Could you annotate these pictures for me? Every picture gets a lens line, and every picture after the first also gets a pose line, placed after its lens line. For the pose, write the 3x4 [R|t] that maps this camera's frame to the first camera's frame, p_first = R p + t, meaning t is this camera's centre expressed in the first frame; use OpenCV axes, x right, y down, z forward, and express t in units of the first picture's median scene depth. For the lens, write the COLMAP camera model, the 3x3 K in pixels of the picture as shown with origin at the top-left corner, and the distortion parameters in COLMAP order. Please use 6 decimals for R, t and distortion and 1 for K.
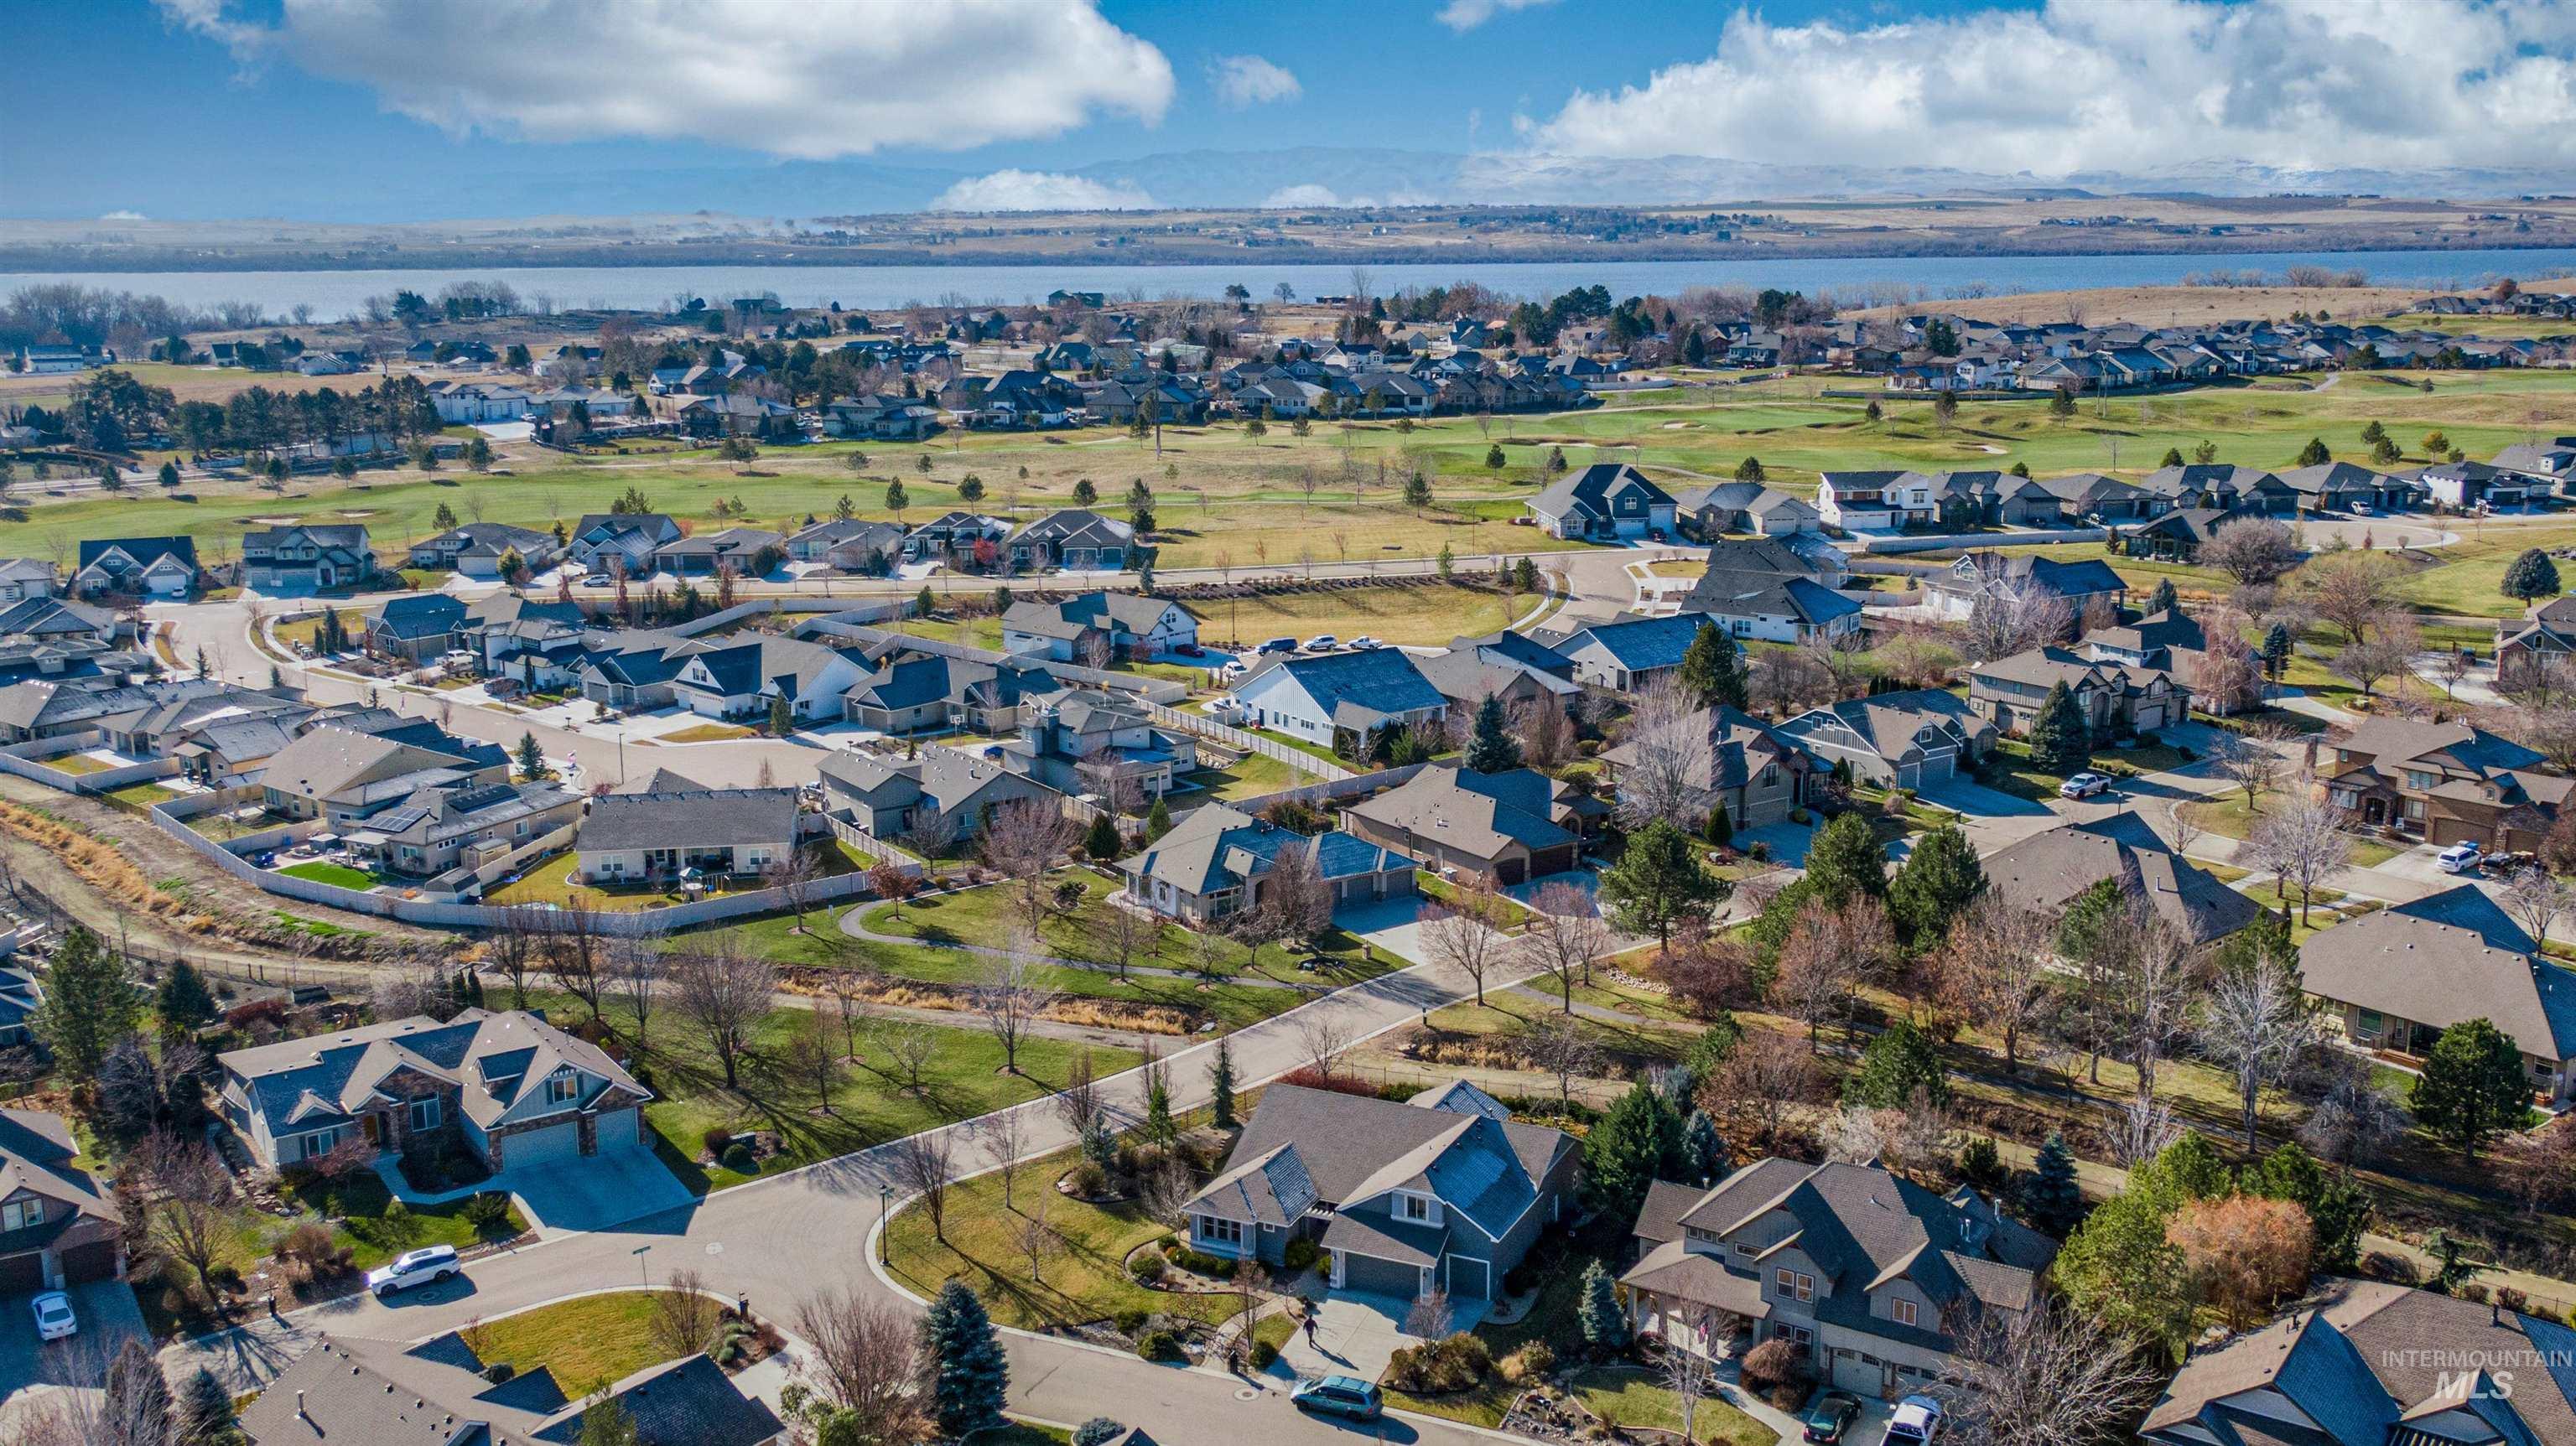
lens RADIAL K [[2410.6, 0, 1288.0], [0, 2410.6, 723.0], [0, 0, 1]] dist [0.014716, 0.010934]
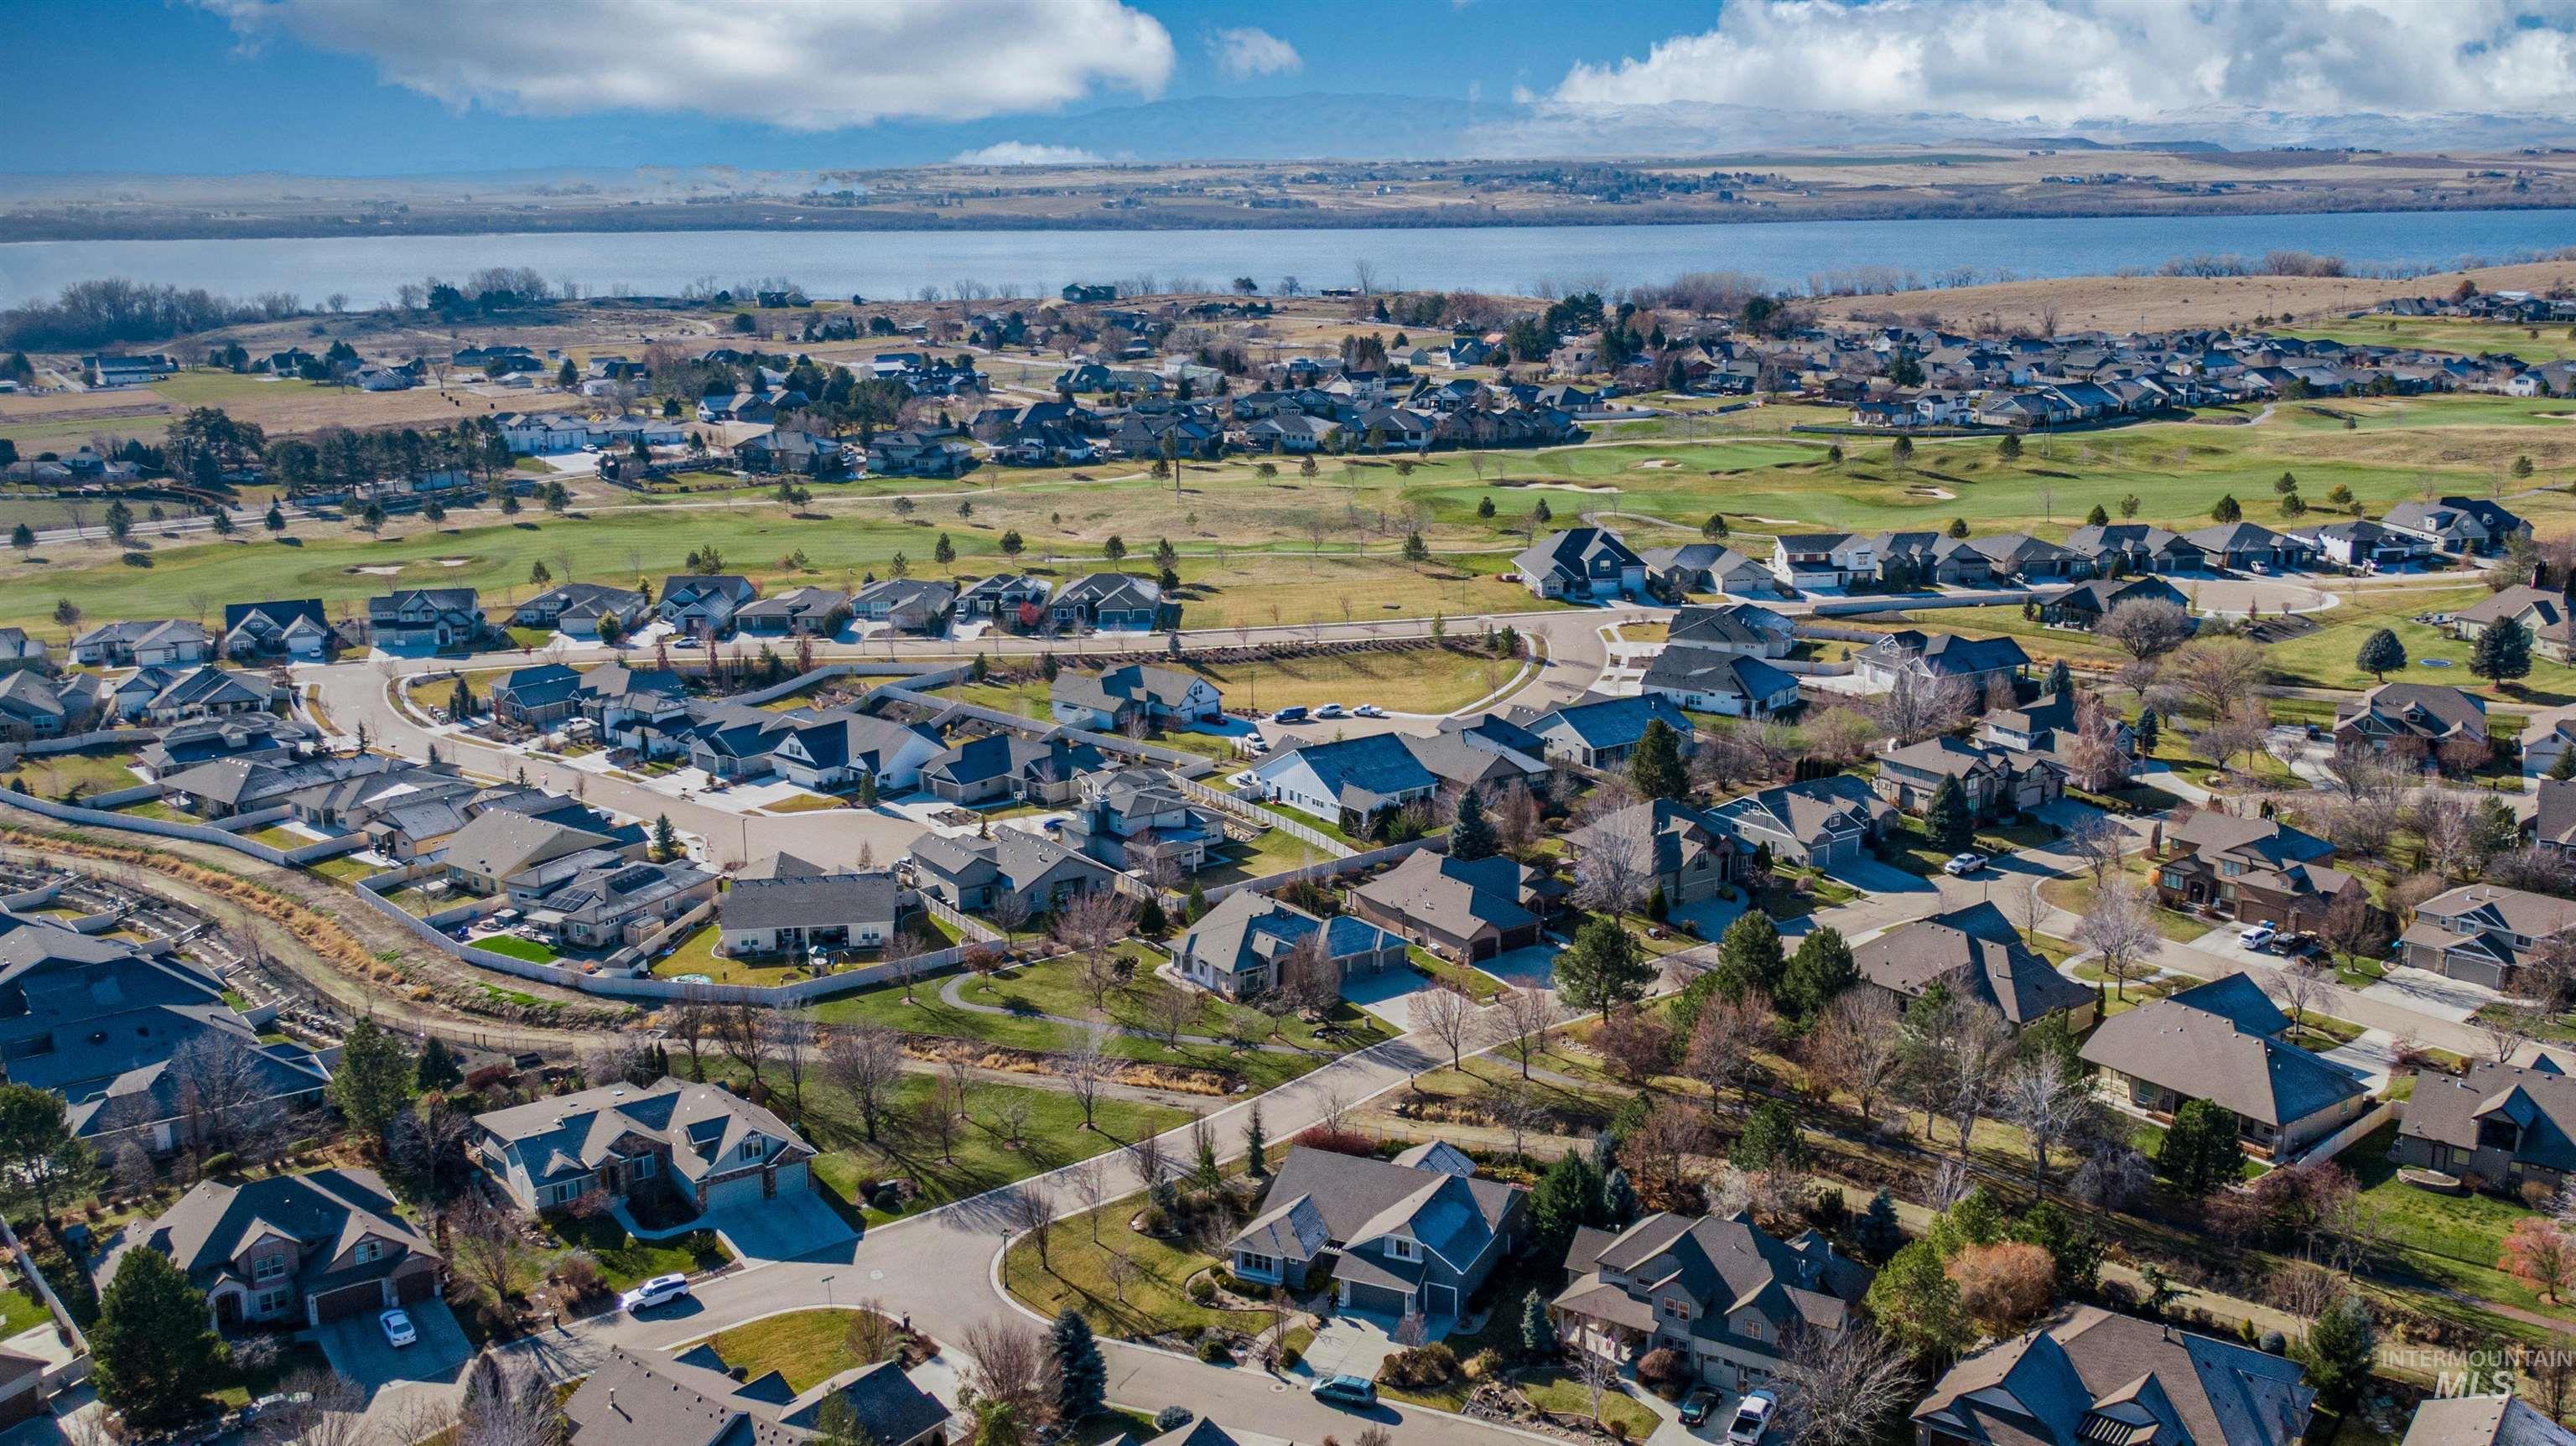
lens RADIAL K [[2410.6, 0, 1288.0], [0, 2410.6, 723.0], [0, 0, 1]] dist [0.014716, 0.010934]
pose [[0.999997, -0.001585, -0.002072, -0.004522], [0.001630, 0.999760, 0.021824, -0.071666], [0.002037, -0.021827, 0.999760, -0.201238]]
